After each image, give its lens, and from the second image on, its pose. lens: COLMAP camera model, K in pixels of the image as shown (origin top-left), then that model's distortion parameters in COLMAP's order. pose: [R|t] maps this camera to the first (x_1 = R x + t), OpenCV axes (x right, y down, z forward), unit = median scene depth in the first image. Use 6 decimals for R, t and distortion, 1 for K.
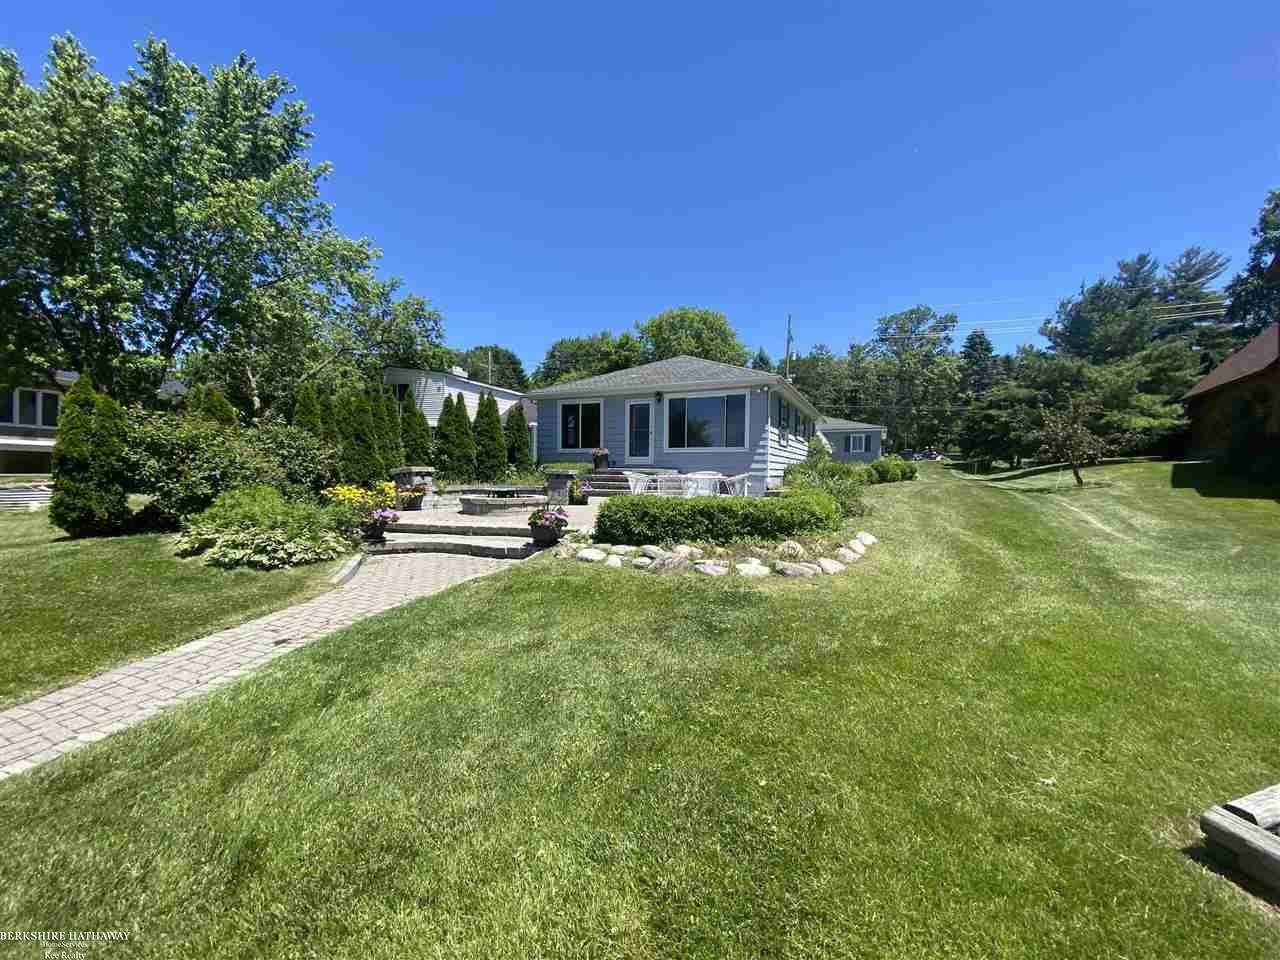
lens RADIAL K [[510.5, 0, 640.0], [0, 510.5, 480.0], [0, 0, 1]] dist [0.001528, -0.018588]
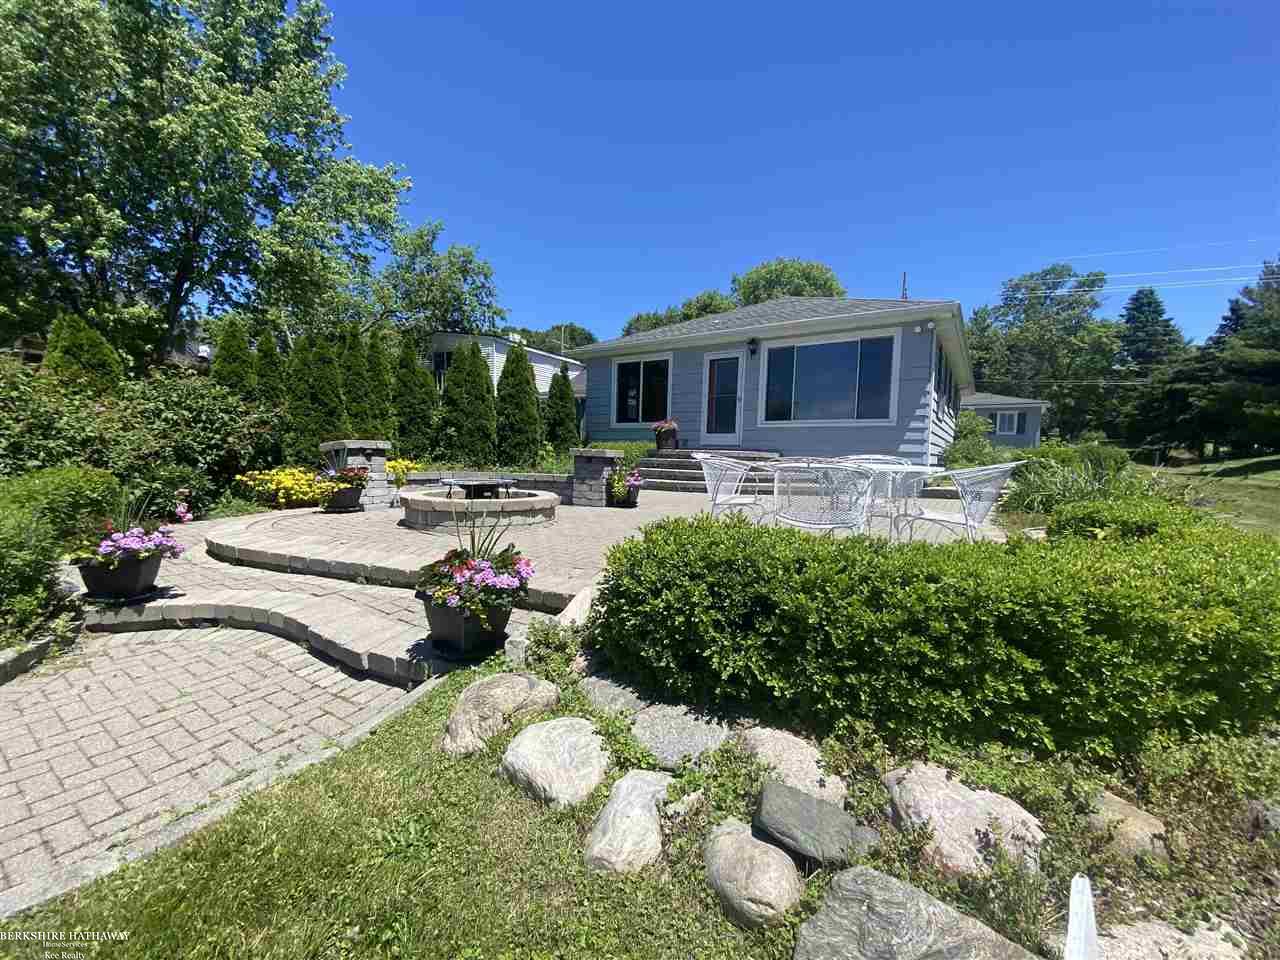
lens RADIAL K [[514.7, 0, 635.2], [0, 514.7, 493.3], [0, 0, 1]] dist [0.035717, -0.020050]
pose [[0.987411, 0.028676, -0.155553, -0.005969], [-0.019675, 0.998058, 0.059096, -0.003602], [0.156946, -0.055291, 0.986058, 0.289835]]
